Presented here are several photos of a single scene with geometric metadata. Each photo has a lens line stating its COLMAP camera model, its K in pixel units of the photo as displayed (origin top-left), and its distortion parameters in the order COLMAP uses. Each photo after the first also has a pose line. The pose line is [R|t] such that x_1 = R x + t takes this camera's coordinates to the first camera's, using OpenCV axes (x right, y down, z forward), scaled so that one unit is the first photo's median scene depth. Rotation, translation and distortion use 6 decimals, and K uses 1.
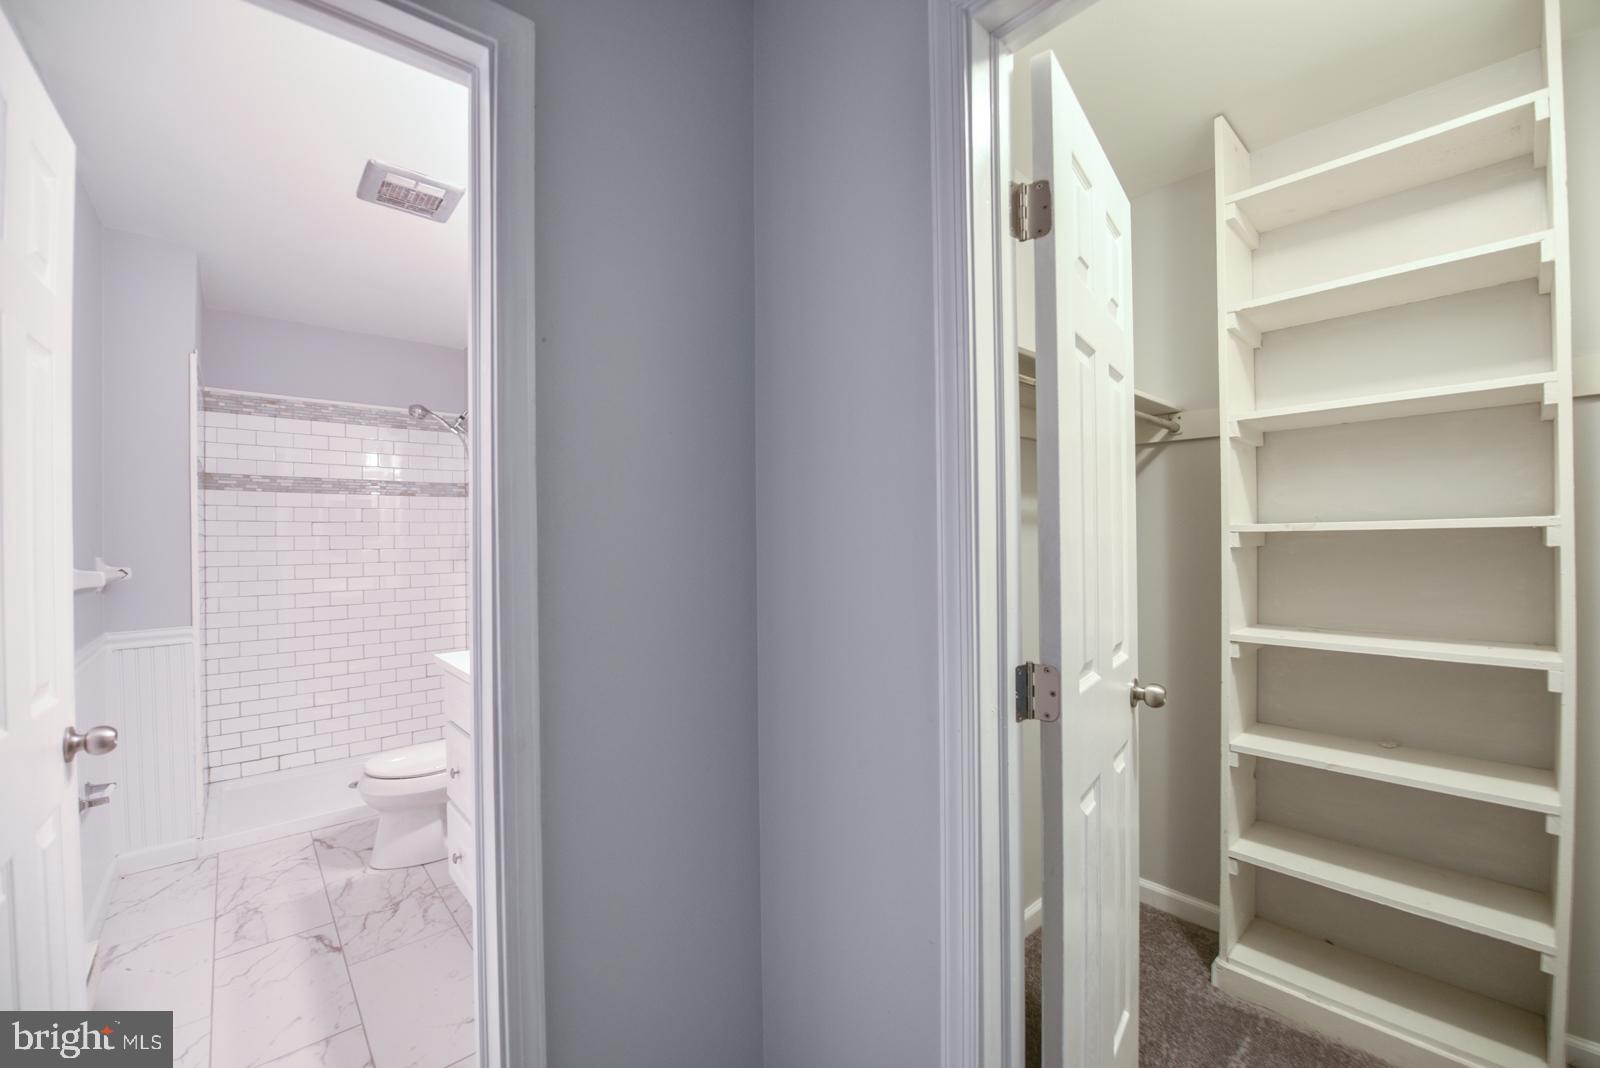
lens RADIAL K [[641.3, 0, 800.2], [0, 641.3, 536.5], [0, 0, 1]] dist [-0.015492, -0.001940]
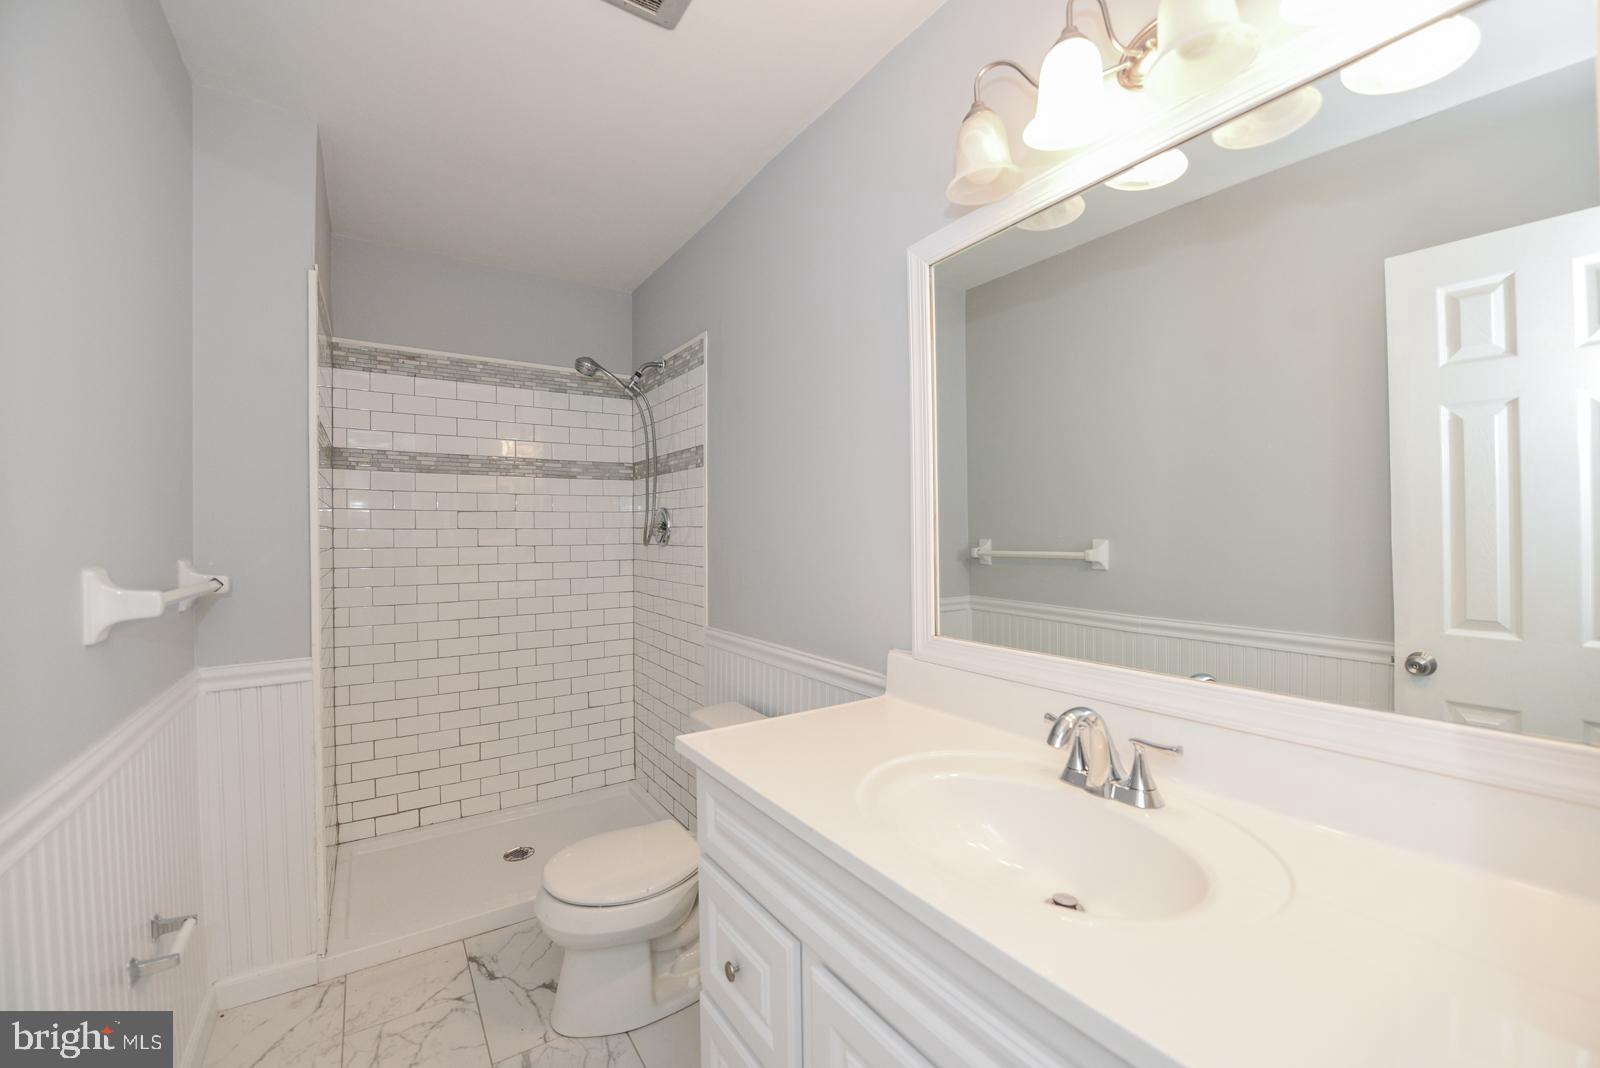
lens RADIAL K [[641.3, 0, 796.3], [0, 641.3, 532.4], [0, 0, 1]] dist [-0.015492, -0.001940]
pose [[0.990089, 0.002546, -0.140418, -0.252765], [-0.001992, 0.999990, 0.004081, -0.000951], [0.140427, -0.003761, 0.990084, 0.288283]]
